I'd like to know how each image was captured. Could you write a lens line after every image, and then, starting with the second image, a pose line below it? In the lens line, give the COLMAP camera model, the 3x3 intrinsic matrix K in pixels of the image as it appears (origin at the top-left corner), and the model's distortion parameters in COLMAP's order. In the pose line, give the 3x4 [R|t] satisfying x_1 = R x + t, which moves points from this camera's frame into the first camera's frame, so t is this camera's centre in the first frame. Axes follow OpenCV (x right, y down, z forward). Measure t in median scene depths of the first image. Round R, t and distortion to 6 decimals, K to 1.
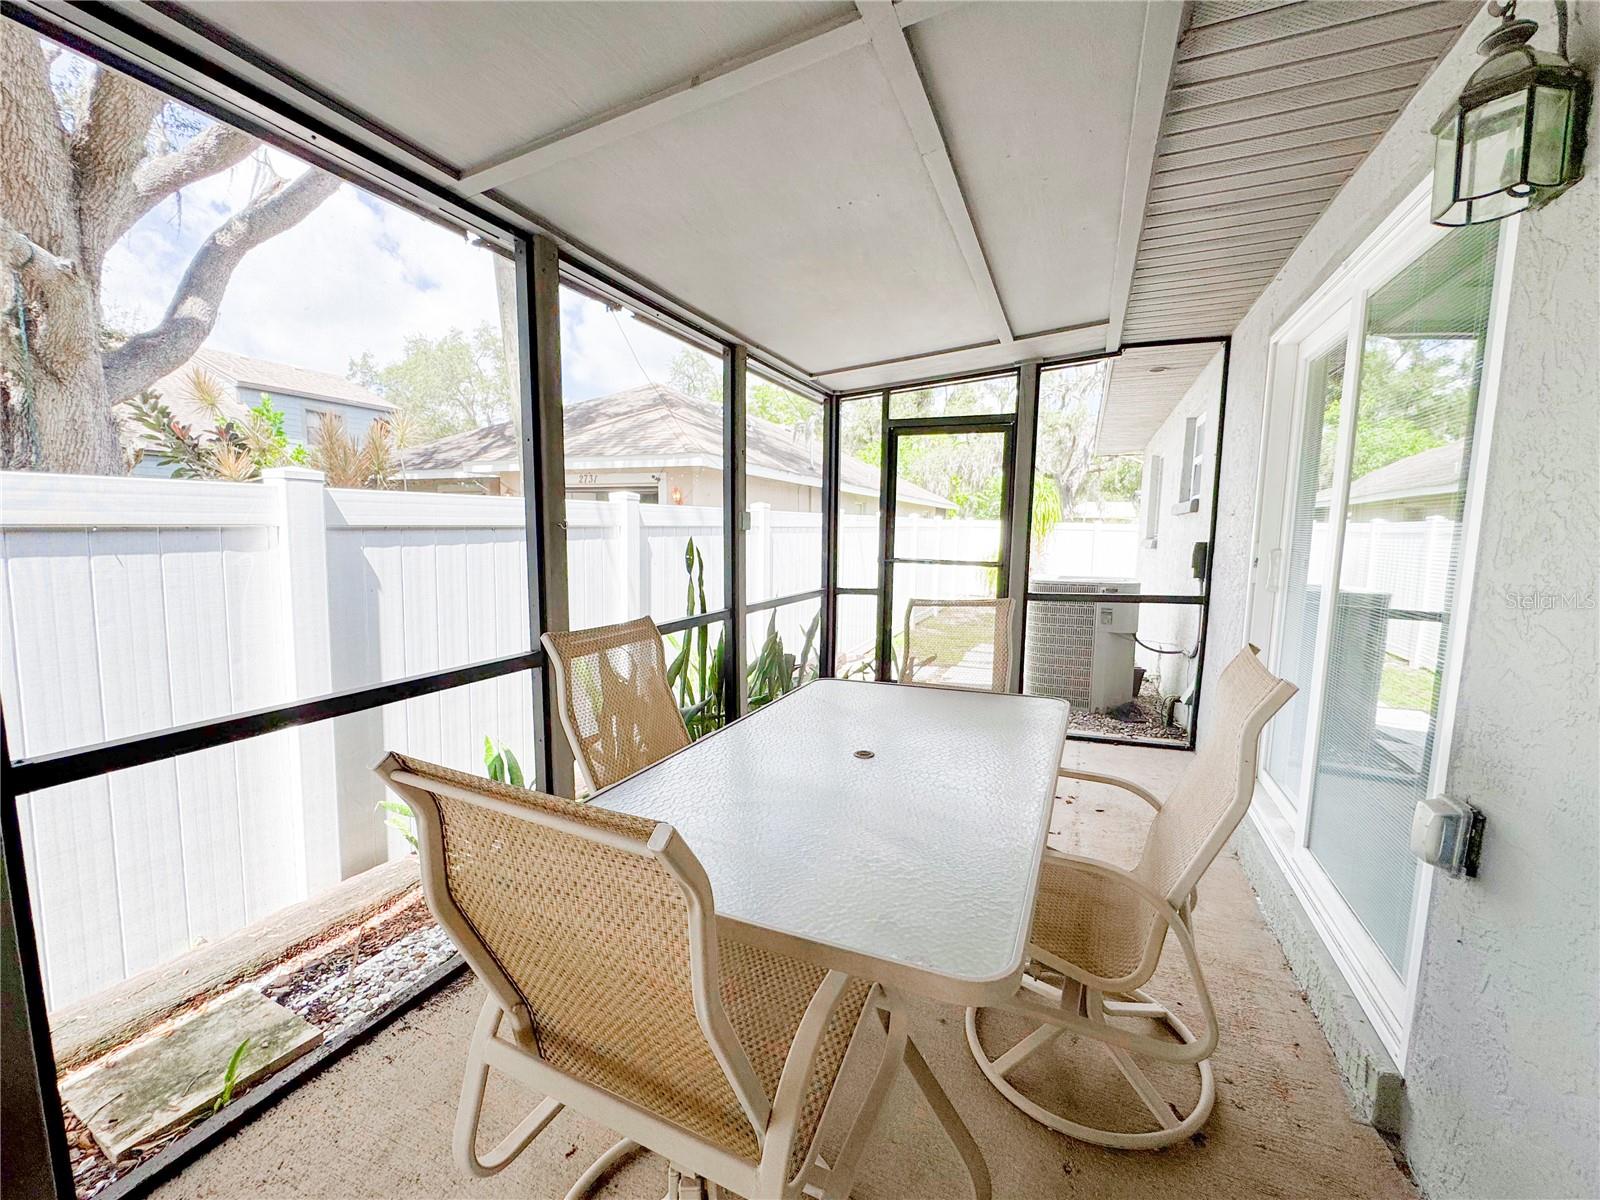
lens RADIAL K [[638.1, 0, 787.5], [0, 638.1, 596.7], [0, 0, 1]] dist [-0.005763, 0.000702]
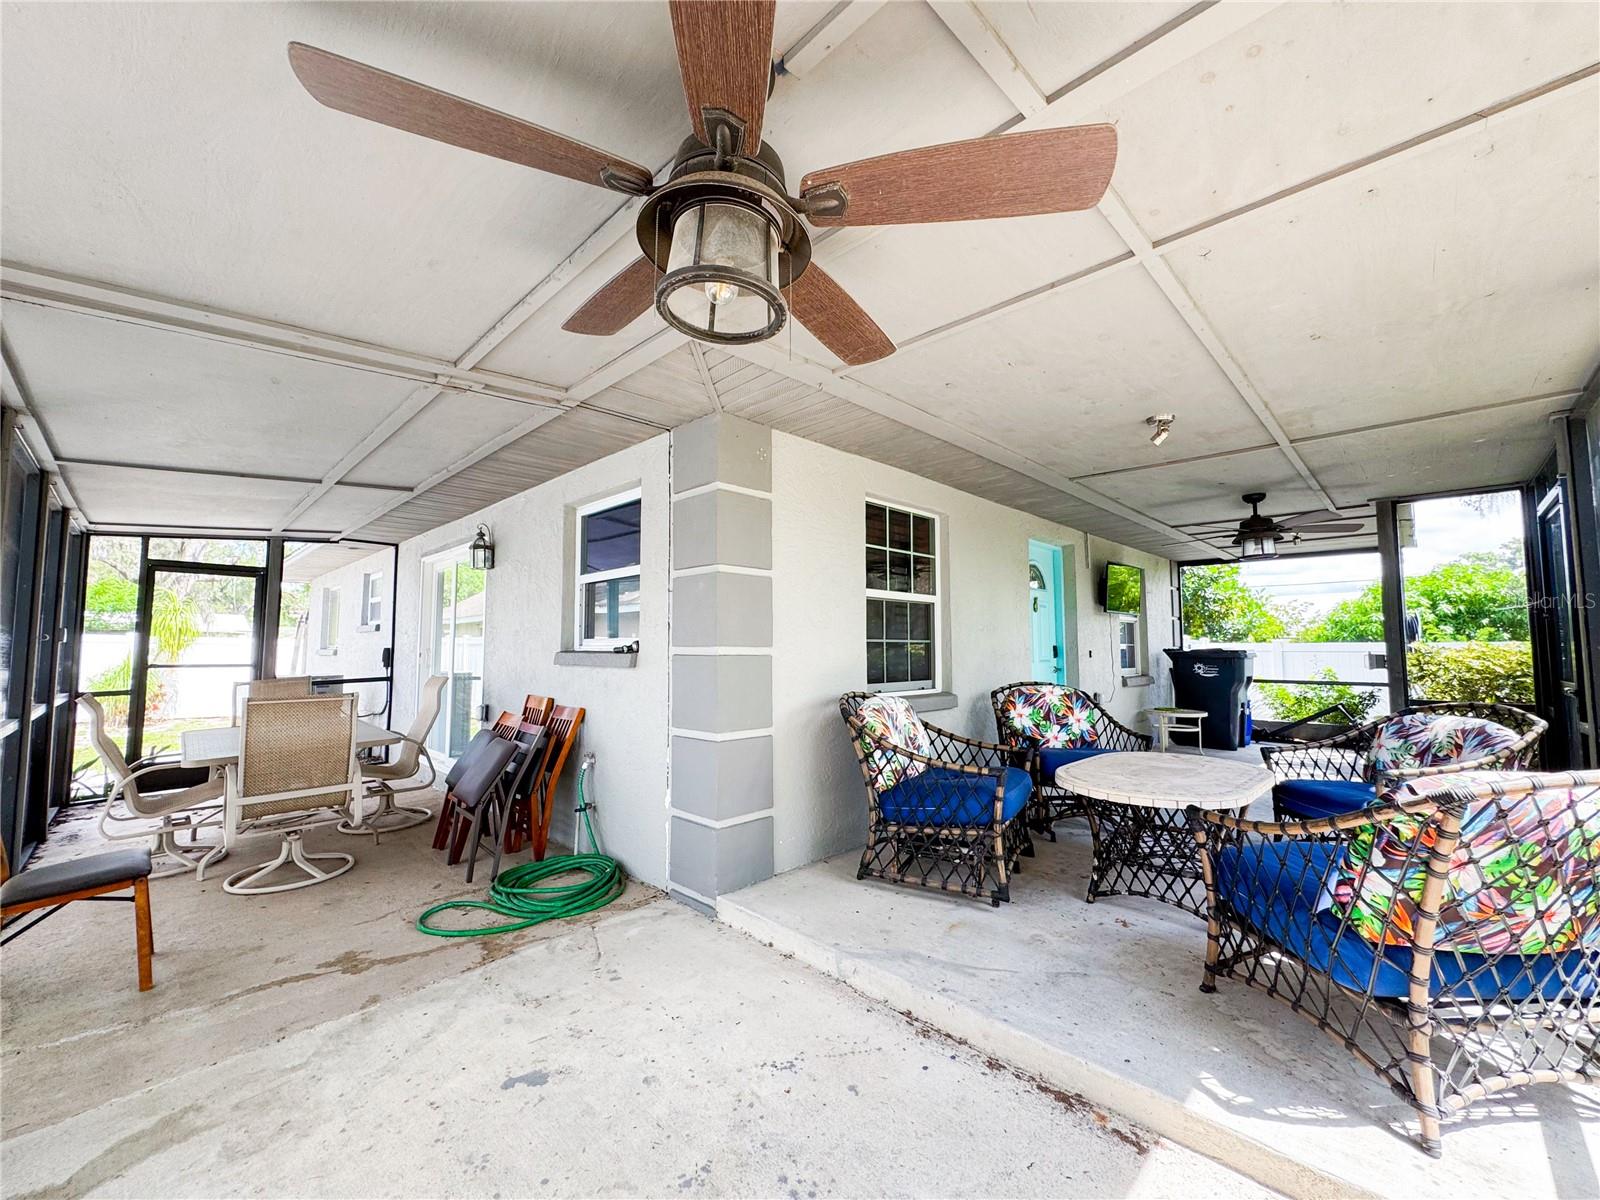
lens RADIAL K [[638.1, 0, 791.7], [0, 638.1, 601.9], [0, 0, 1]] dist [-0.005763, 0.000702]
pose [[0.346993, 0.049757, 0.936547, -0.615340], [0.109632, 0.989594, -0.093194, 0.076217], [-0.931438, 0.135013, 0.337927, -0.669334]]
